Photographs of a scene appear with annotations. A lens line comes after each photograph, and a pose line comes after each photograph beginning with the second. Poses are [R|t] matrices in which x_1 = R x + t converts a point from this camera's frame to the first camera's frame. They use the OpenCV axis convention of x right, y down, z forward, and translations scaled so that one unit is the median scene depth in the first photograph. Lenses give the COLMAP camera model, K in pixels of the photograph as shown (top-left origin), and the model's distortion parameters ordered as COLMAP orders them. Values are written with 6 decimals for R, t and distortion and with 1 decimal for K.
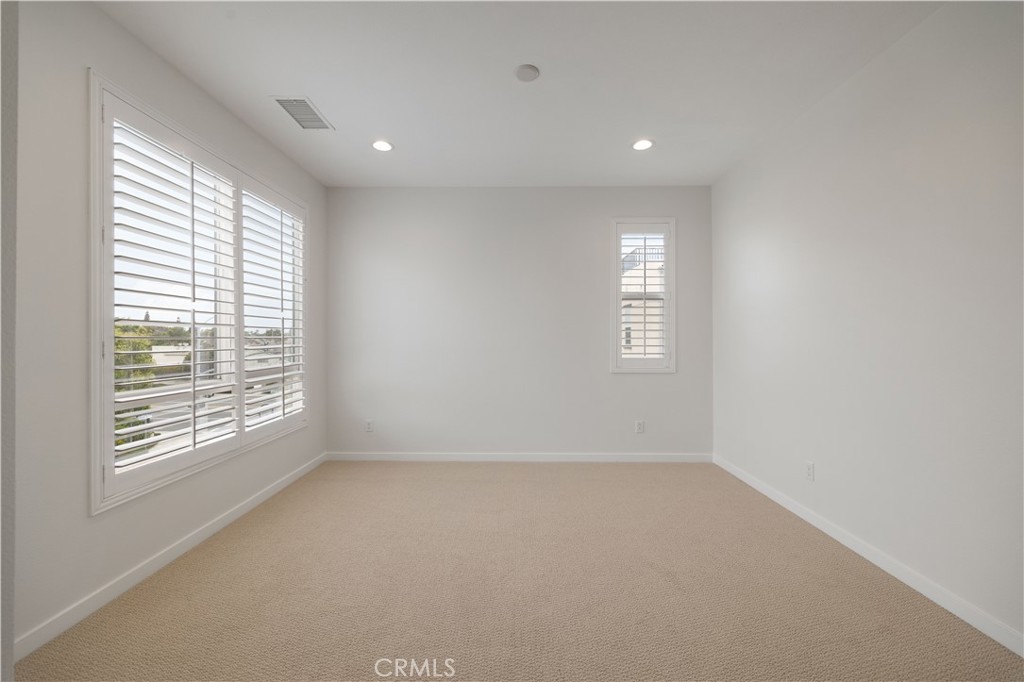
lens RADIAL K [[397.7, 0, 518.1], [0, 397.7, 336.7], [0, 0, 1]] dist [0.007166, -0.001709]
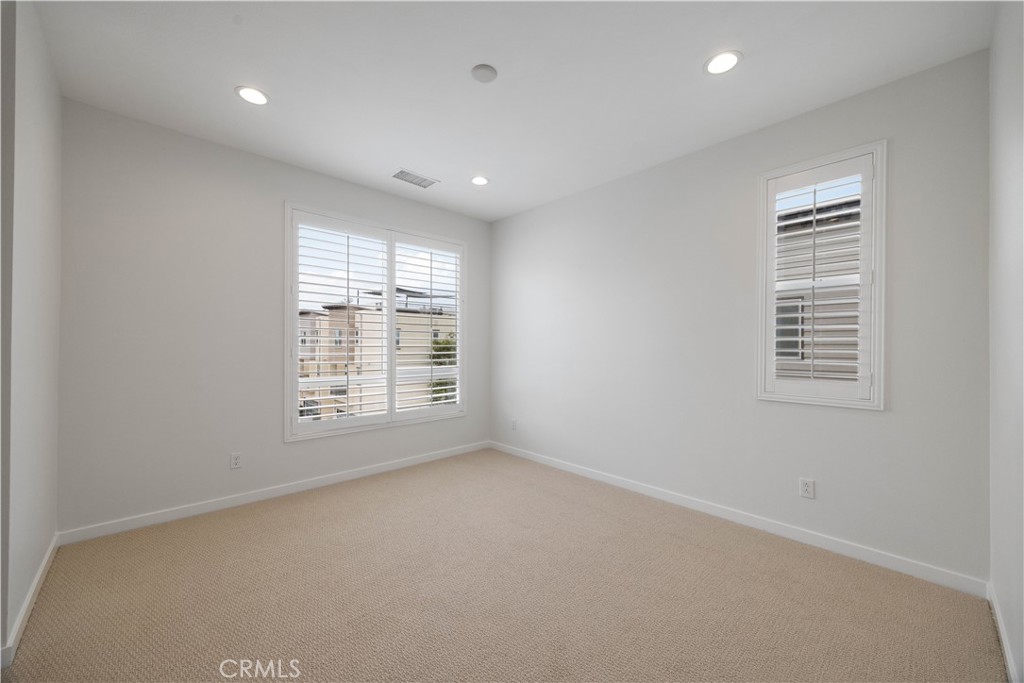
lens RADIAL K [[397.7, 0, 516.7], [0, 397.7, 346.8], [0, 0, 1]] dist [0.007166, -0.001709]
pose [[0.692942, 0.007306, -0.720957, 0.573628], [-0.002227, 0.999966, 0.007993, -0.007623], [0.720990, -0.003933, 0.692934, 0.282904]]
